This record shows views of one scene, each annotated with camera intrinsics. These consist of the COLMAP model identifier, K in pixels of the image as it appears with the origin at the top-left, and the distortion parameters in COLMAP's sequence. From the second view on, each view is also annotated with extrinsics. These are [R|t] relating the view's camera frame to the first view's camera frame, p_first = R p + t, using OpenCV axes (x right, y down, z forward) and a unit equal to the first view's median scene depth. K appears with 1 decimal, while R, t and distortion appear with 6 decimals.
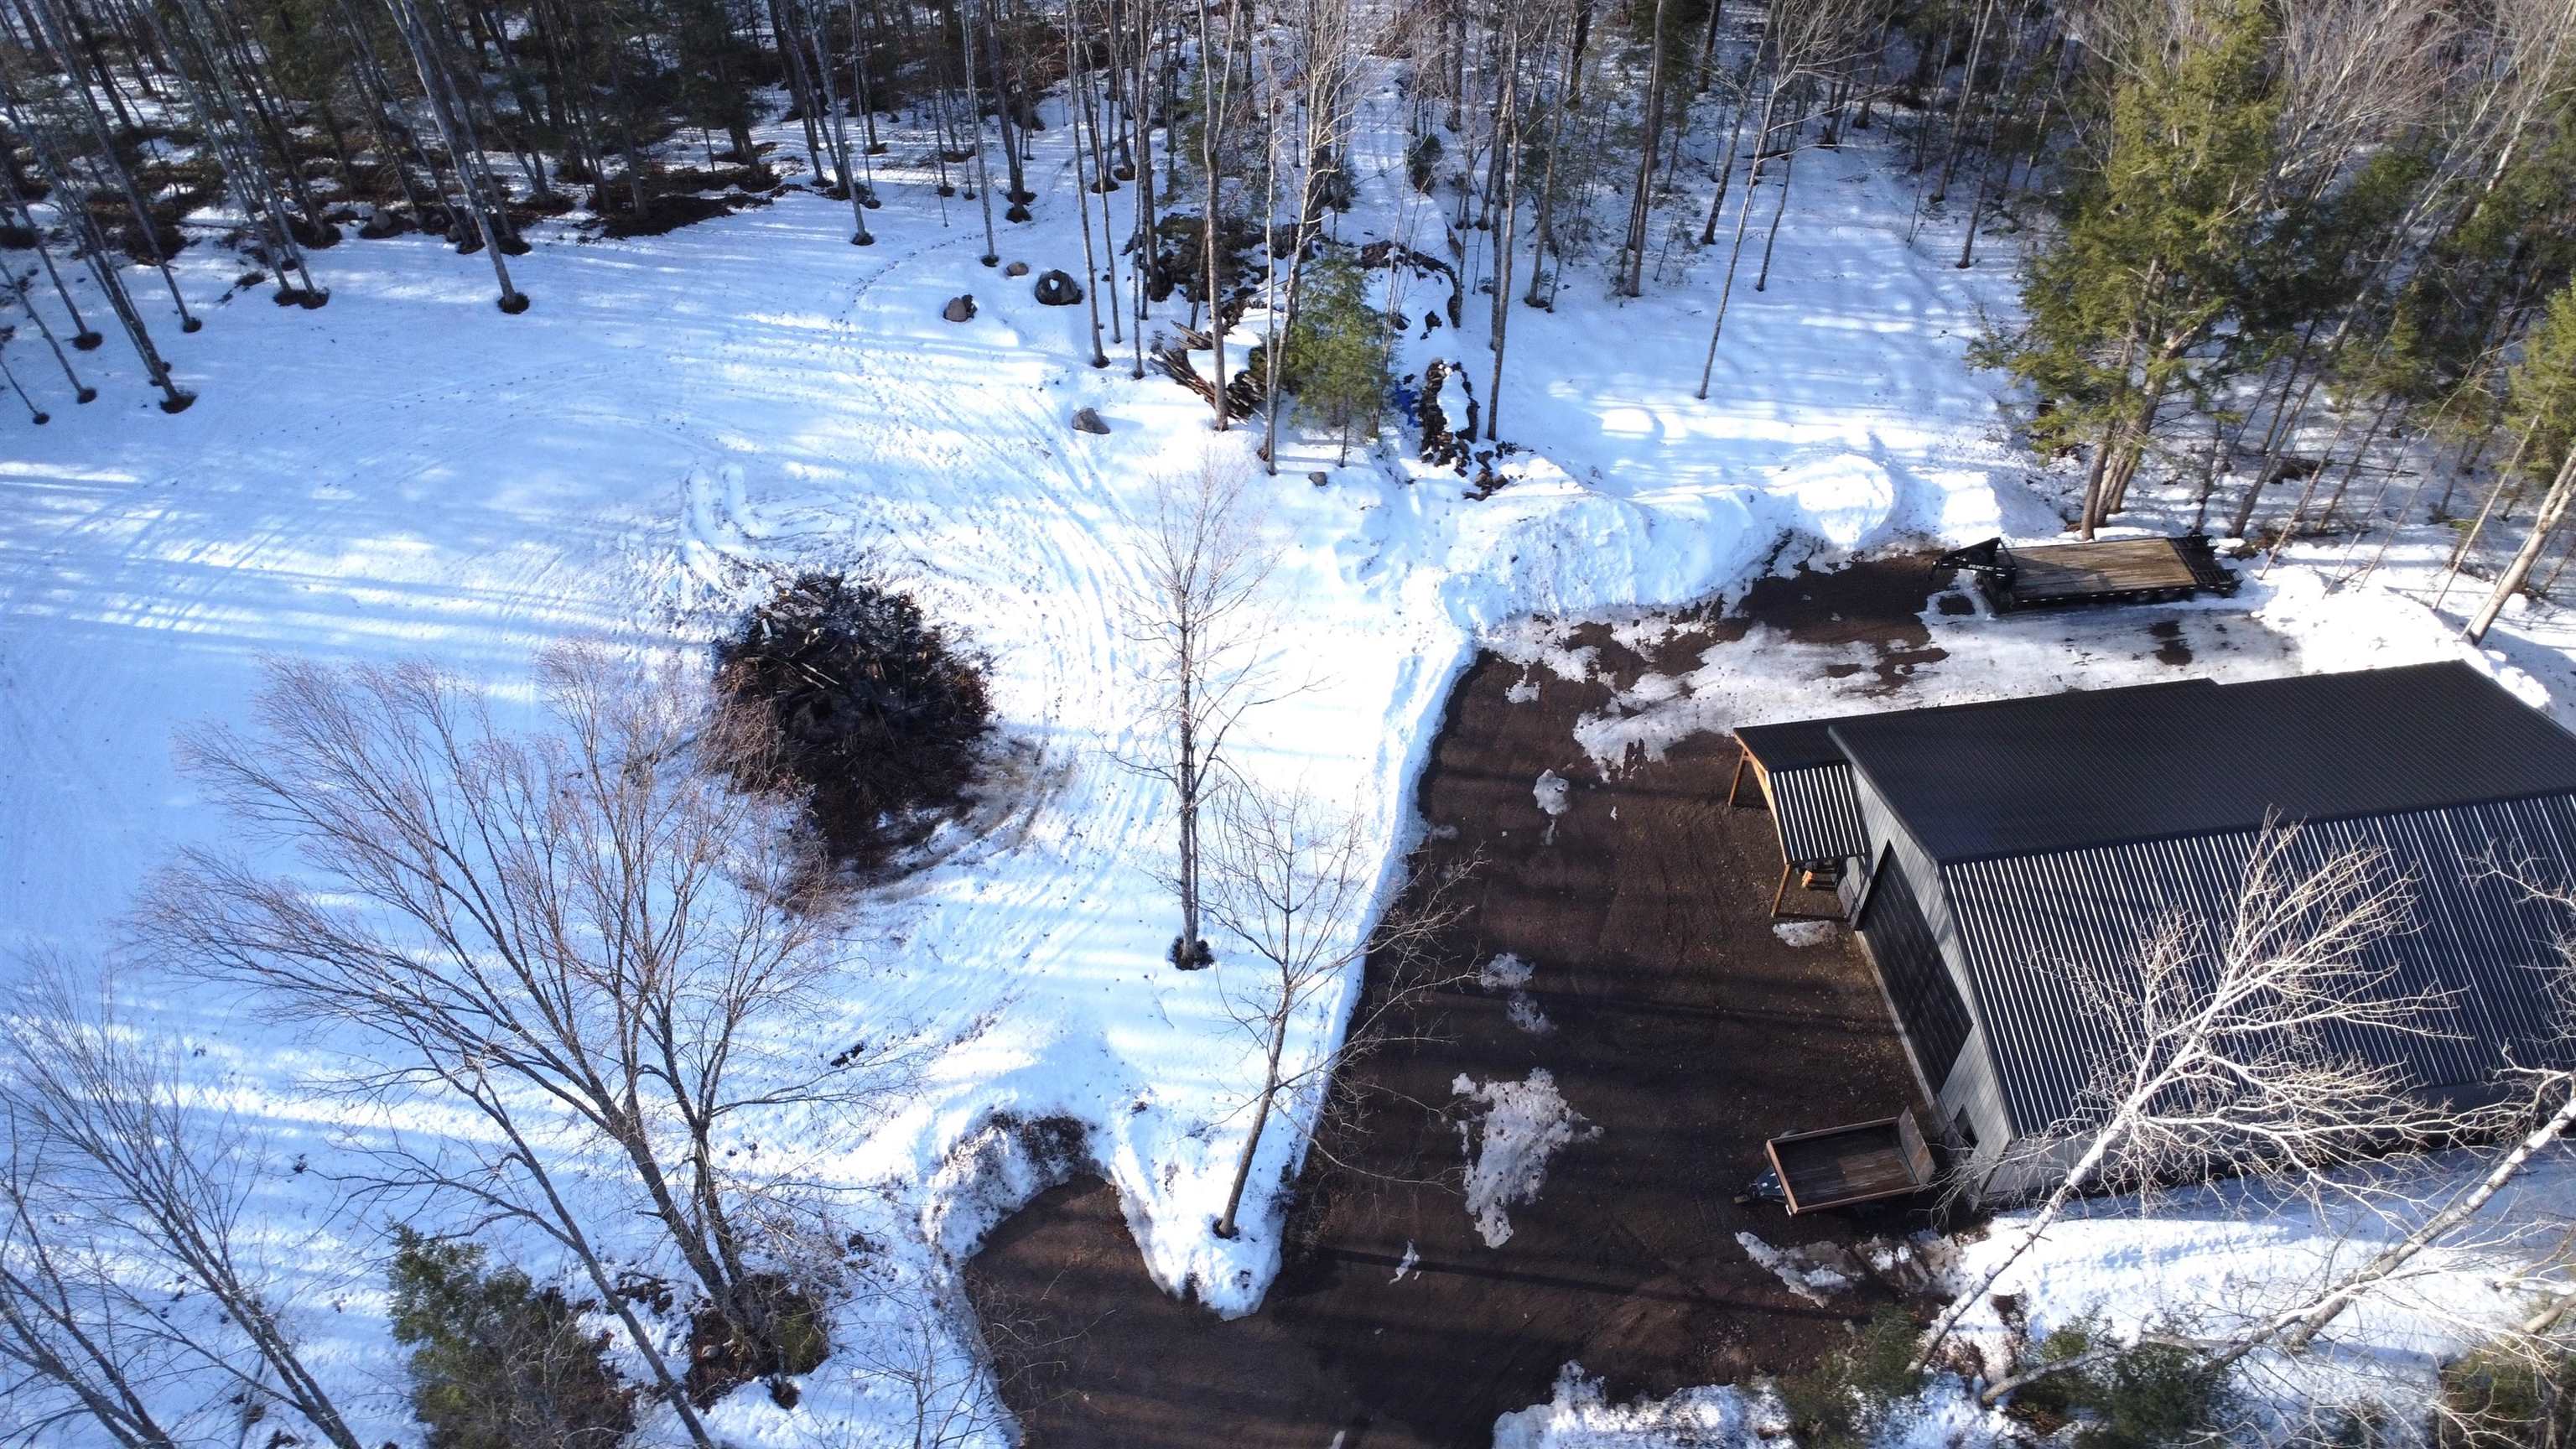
lens RADIAL K [[1920.1, 0, 1271.8], [0, 1920.1, 728.7], [0, 0, 1]] dist [0.003587, -0.002969]
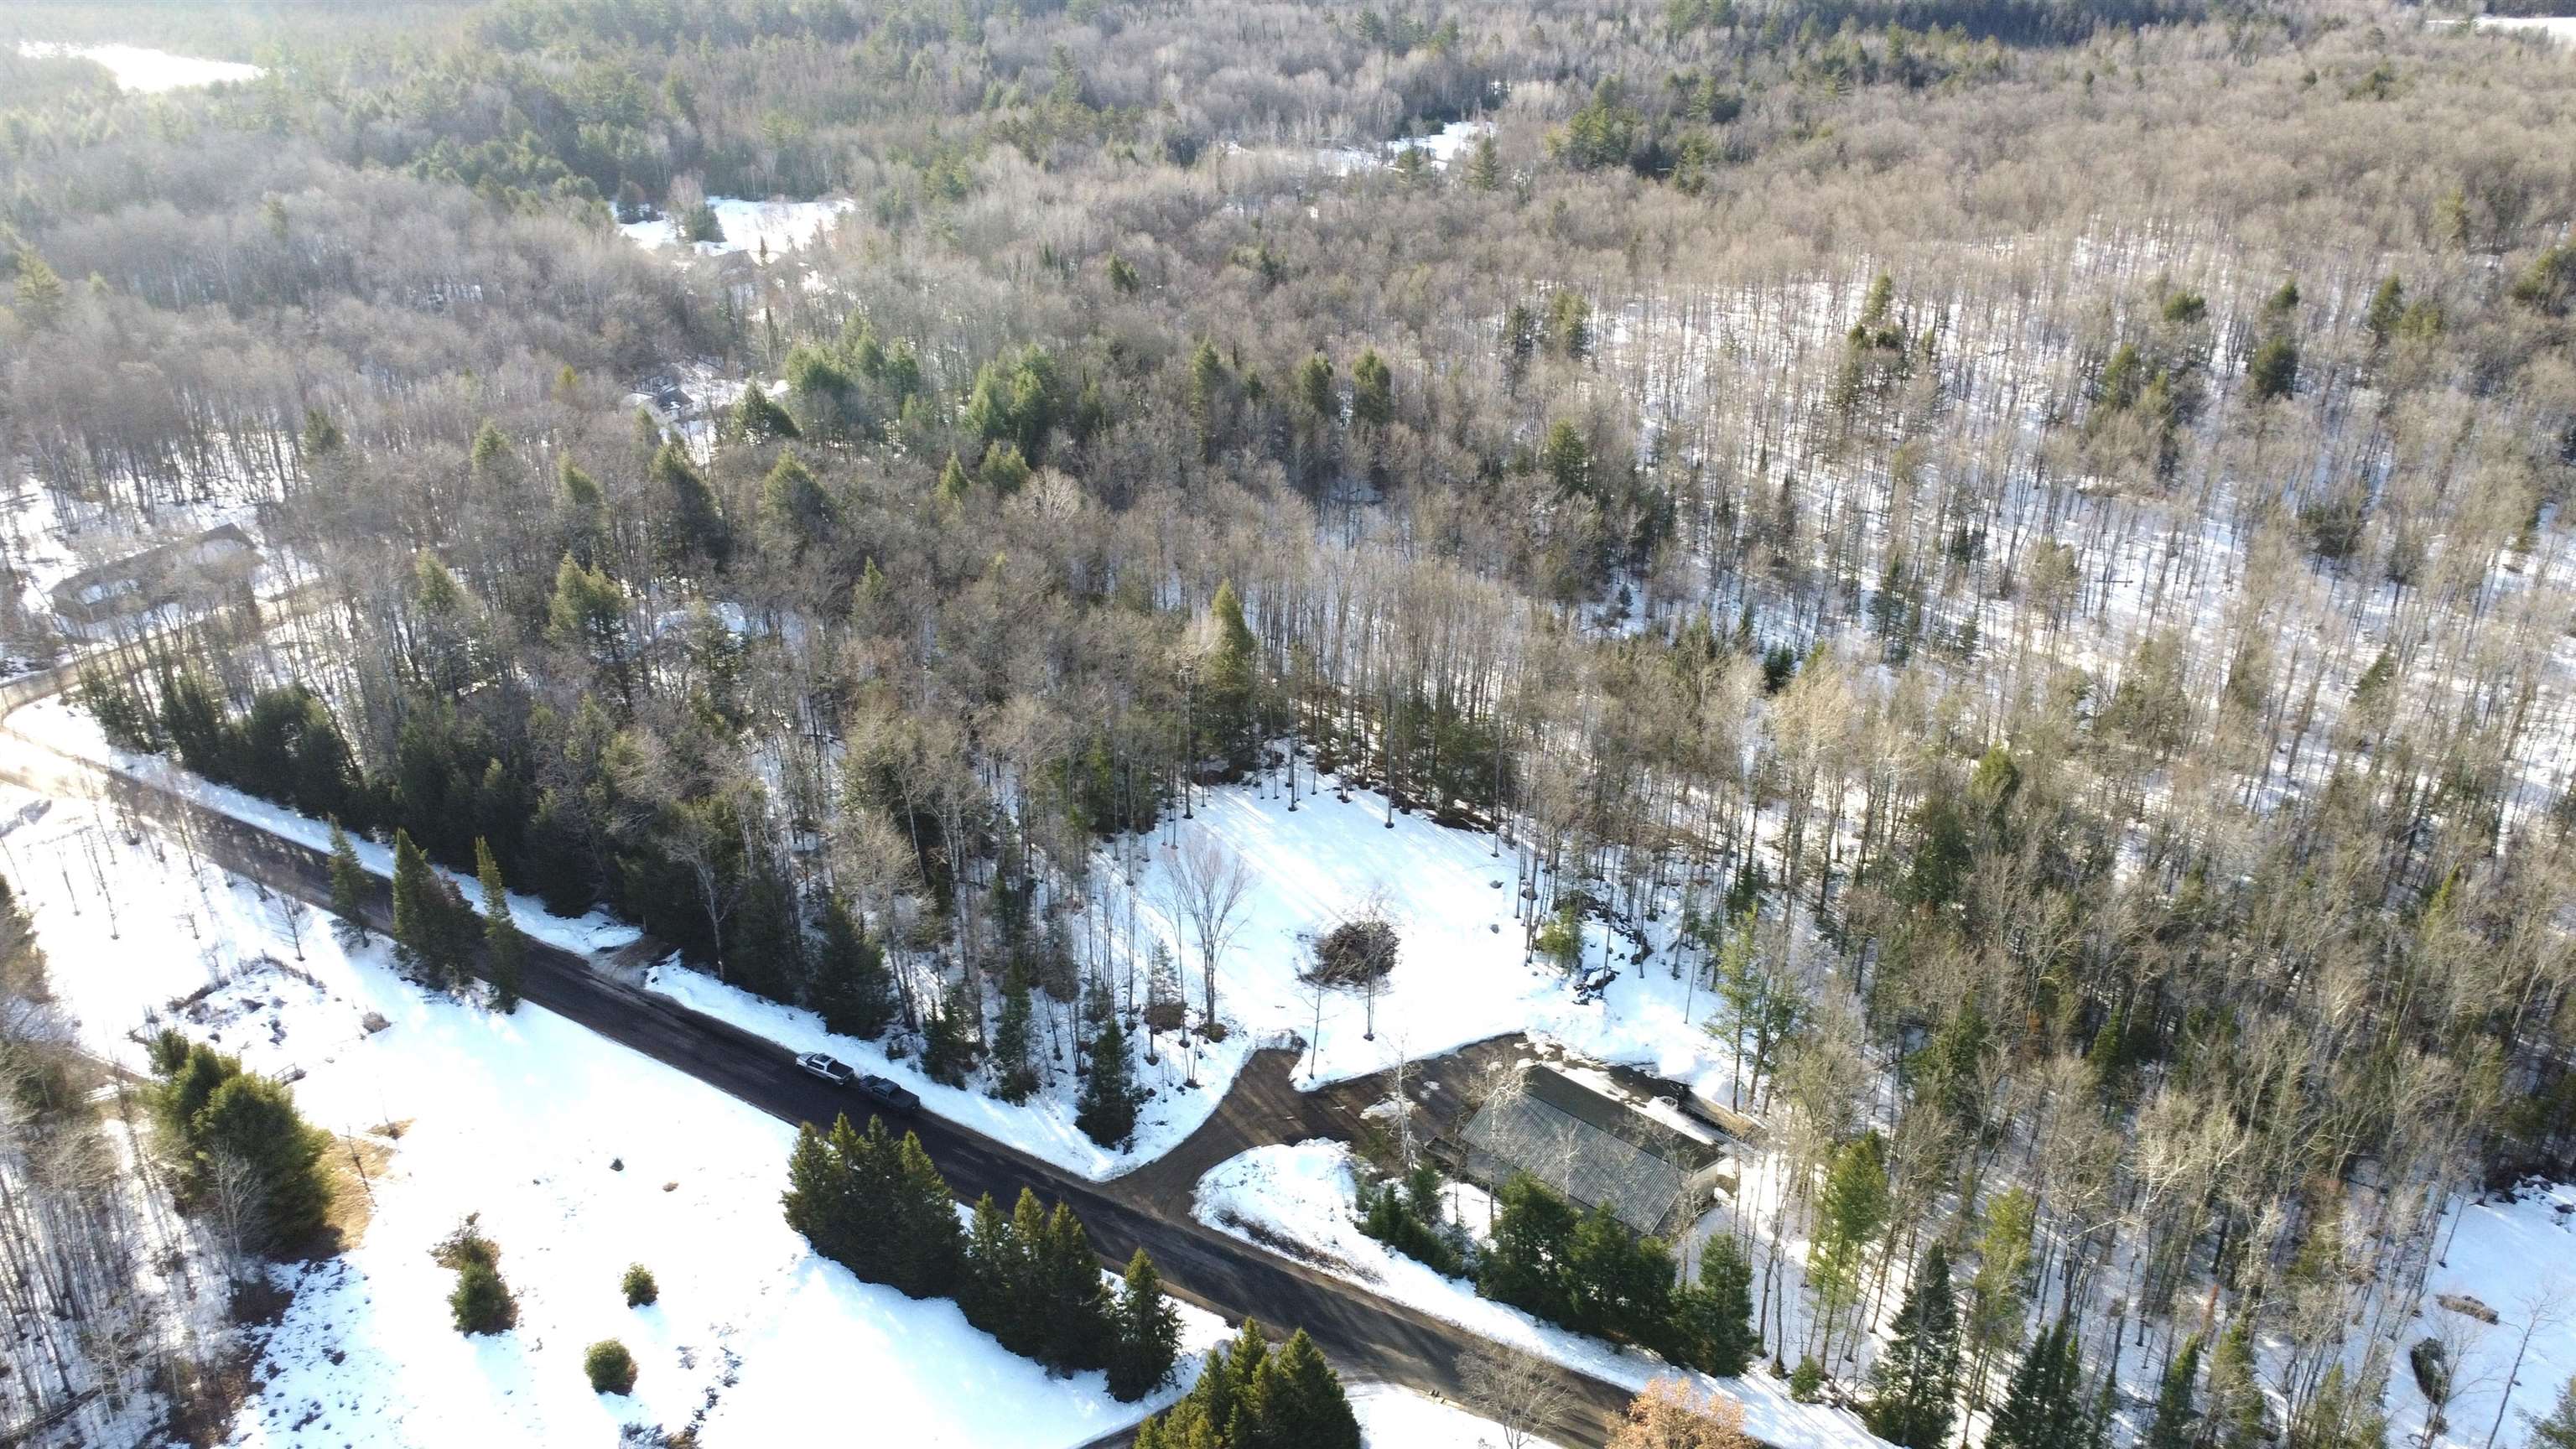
lens RADIAL K [[1920.1, 0, 1291.3], [0, 1920.1, 727.4], [0, 0, 1]] dist [0.003587, -0.002969]
pose [[0.664422, 0.341680, -0.664679, 1.750215], [-0.558065, 0.818383, -0.137156, 0.188849], [0.497099, 0.462064, 0.734432, -1.658369]]
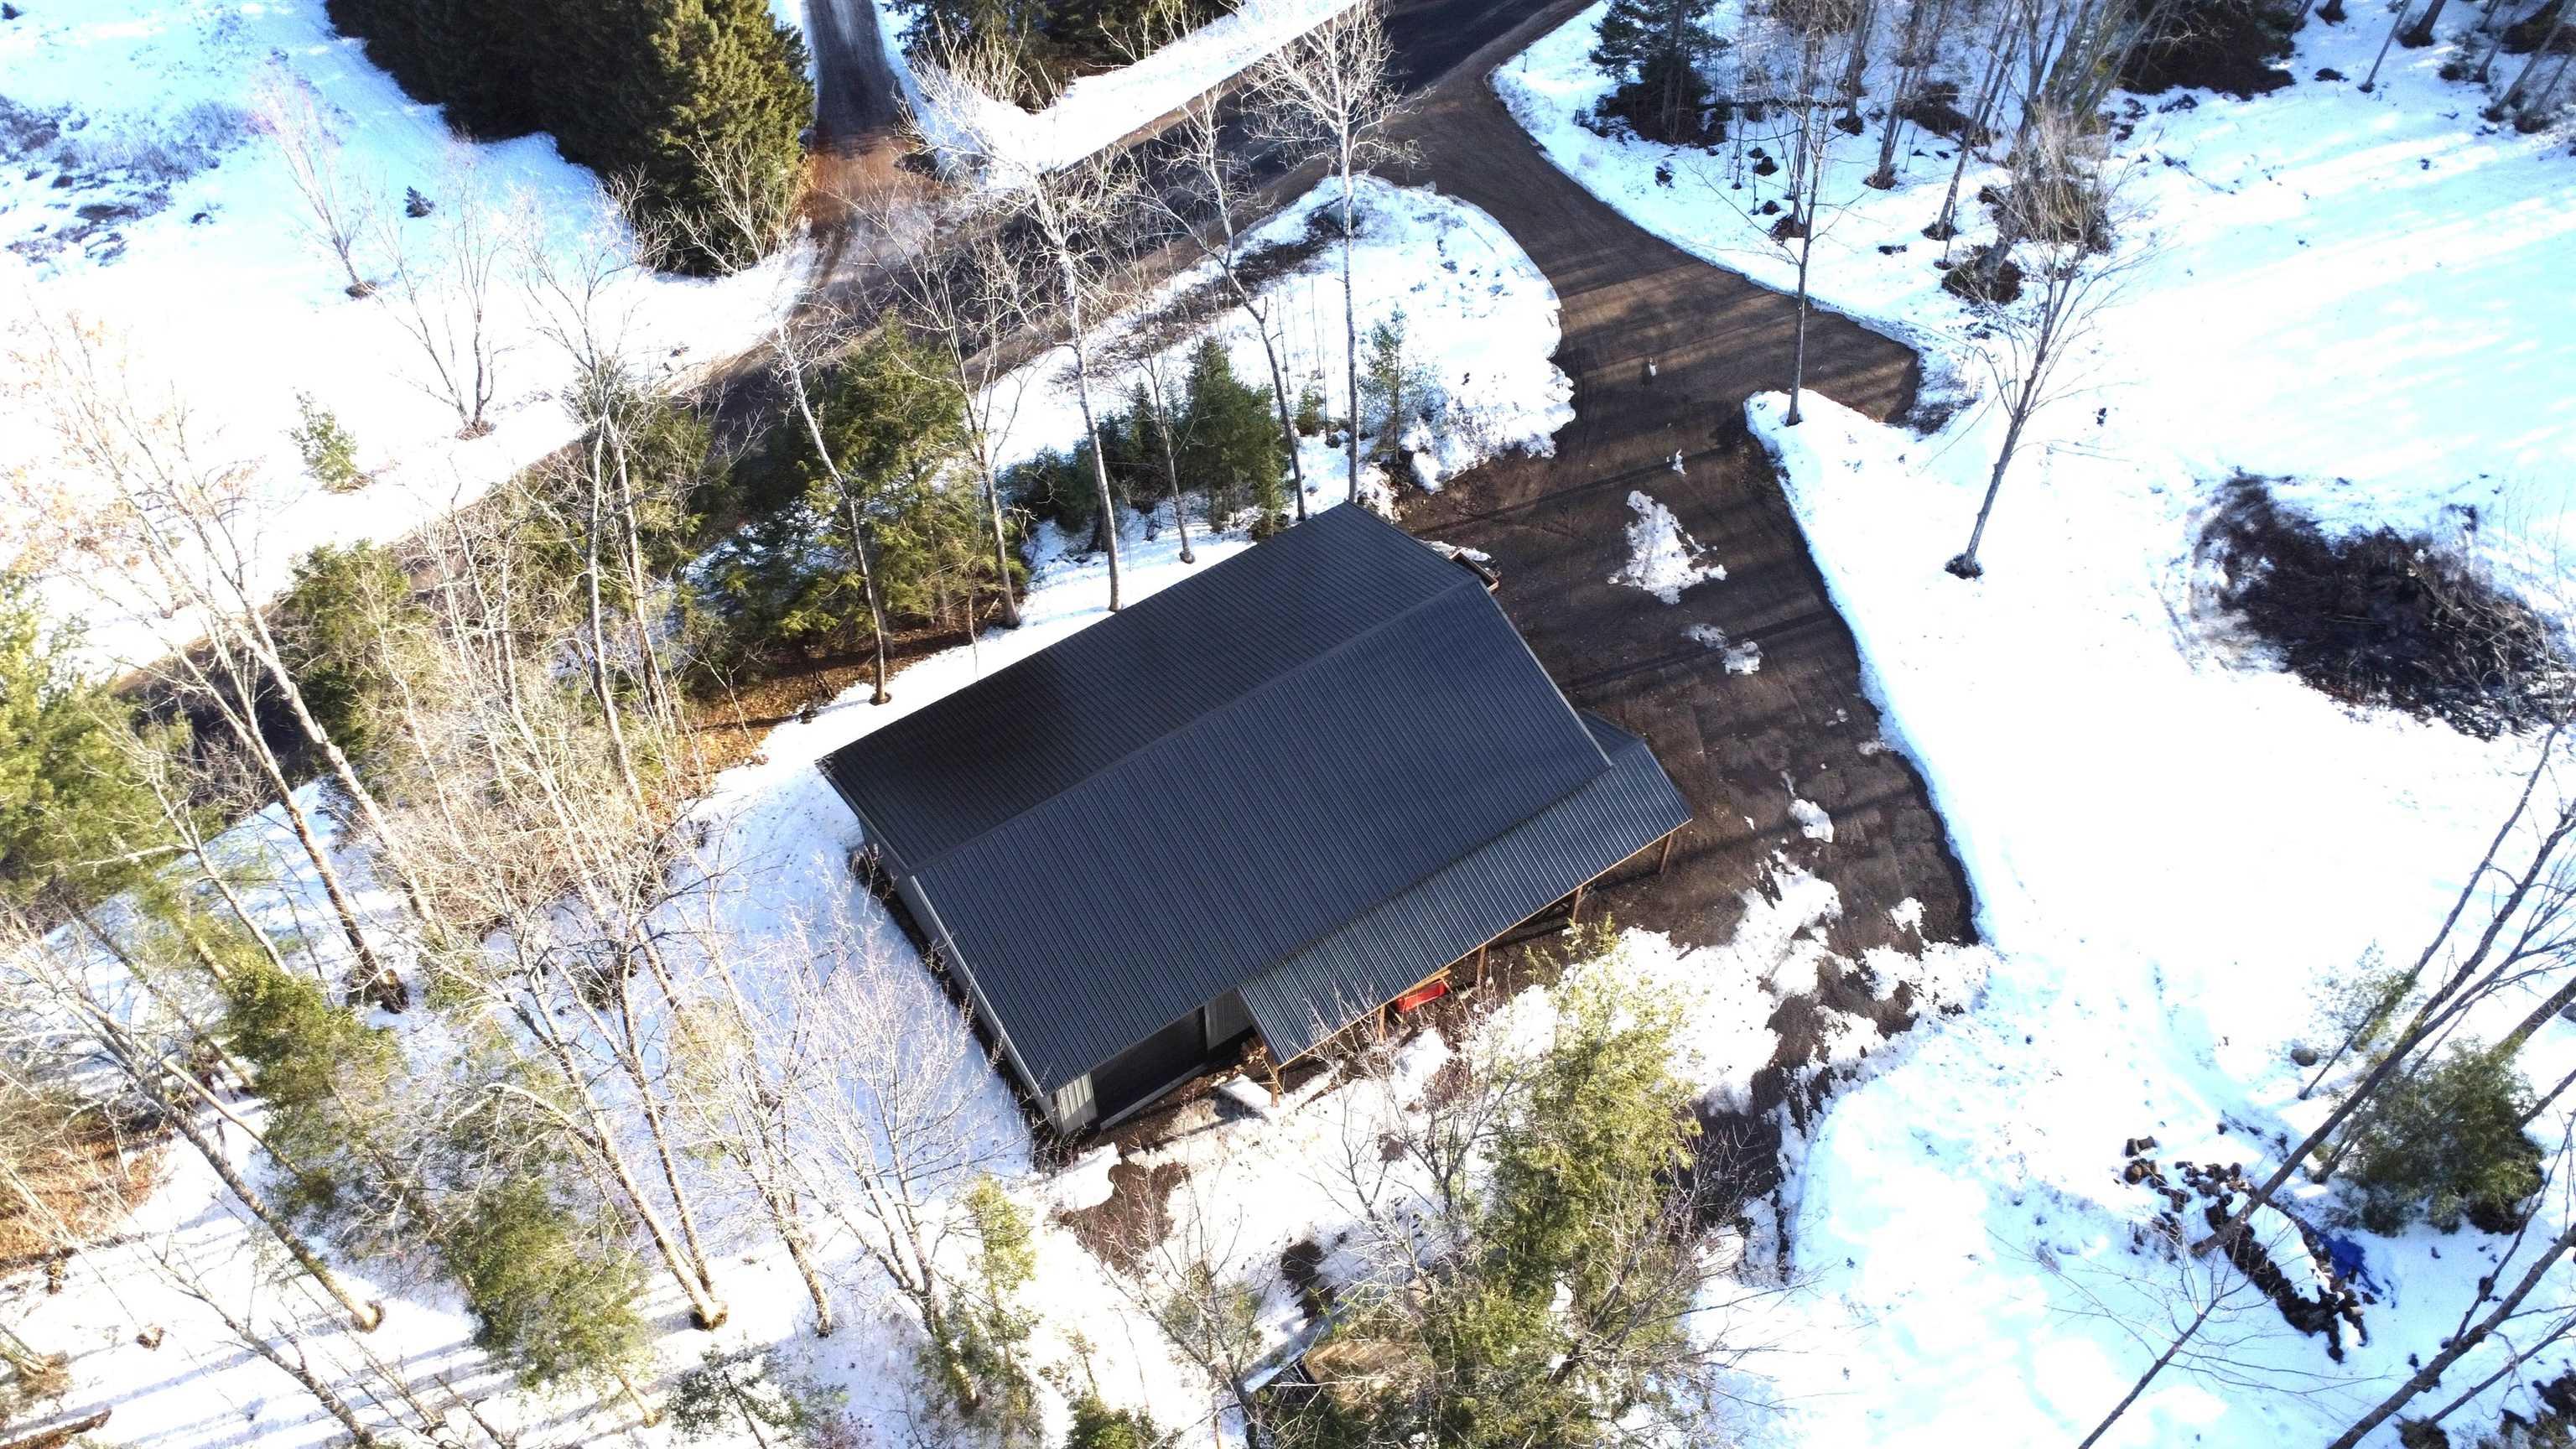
lens RADIAL K [[1920.1, 0, 1288.0], [0, 1920.1, 733.2], [0, 0, 1]] dist [0.003587, -0.002969]
pose [[-0.897597, 0.344178, -0.275429, 0.640121], [-0.329552, -0.108954, 0.937830, -0.802934], [0.292771, 0.932561, 0.211222, 0.630559]]
